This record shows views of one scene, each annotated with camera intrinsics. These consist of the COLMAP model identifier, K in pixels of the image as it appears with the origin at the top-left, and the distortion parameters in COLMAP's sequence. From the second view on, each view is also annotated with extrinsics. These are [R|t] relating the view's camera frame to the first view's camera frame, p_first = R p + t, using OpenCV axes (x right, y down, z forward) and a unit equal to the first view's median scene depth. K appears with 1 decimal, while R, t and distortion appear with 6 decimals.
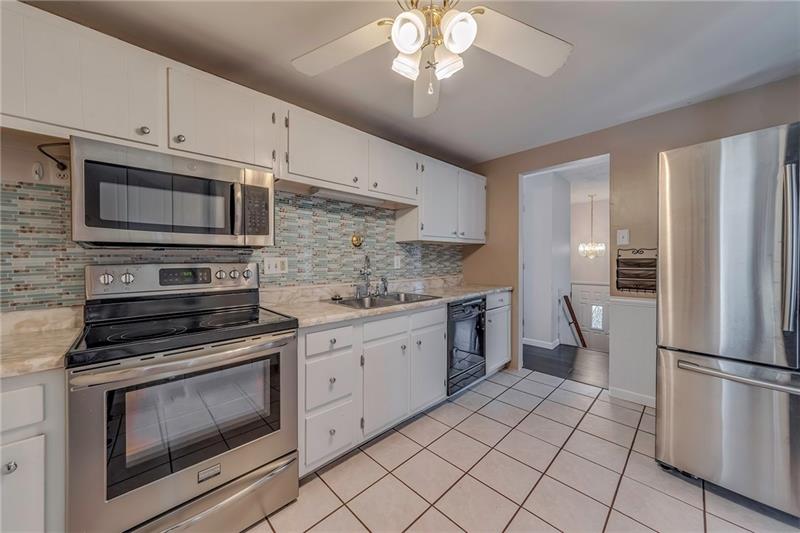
lens RADIAL K [[283.1, 0, 400.0], [0, 283.1, 266.5], [0, 0, 1]] dist [0.000523, 0.000004]
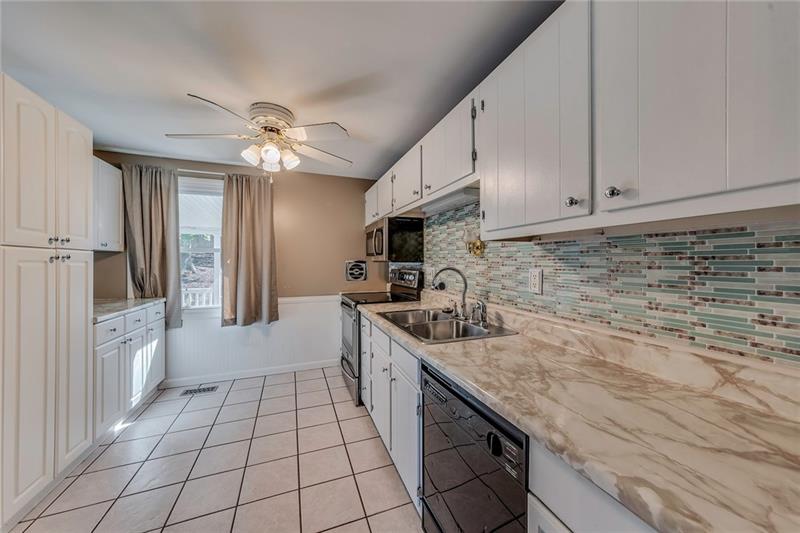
lens RADIAL K [[283.1, 0, 400.0], [0, 283.1, 266.5], [0, 0, 1]] dist [0.000523, 0.000004]
pose [[-0.387100, 0.015269, -0.921911, 0.680886], [-0.028660, 0.999180, 0.028583, -0.057477], [0.921592, 0.037486, -0.386345, 1.144255]]
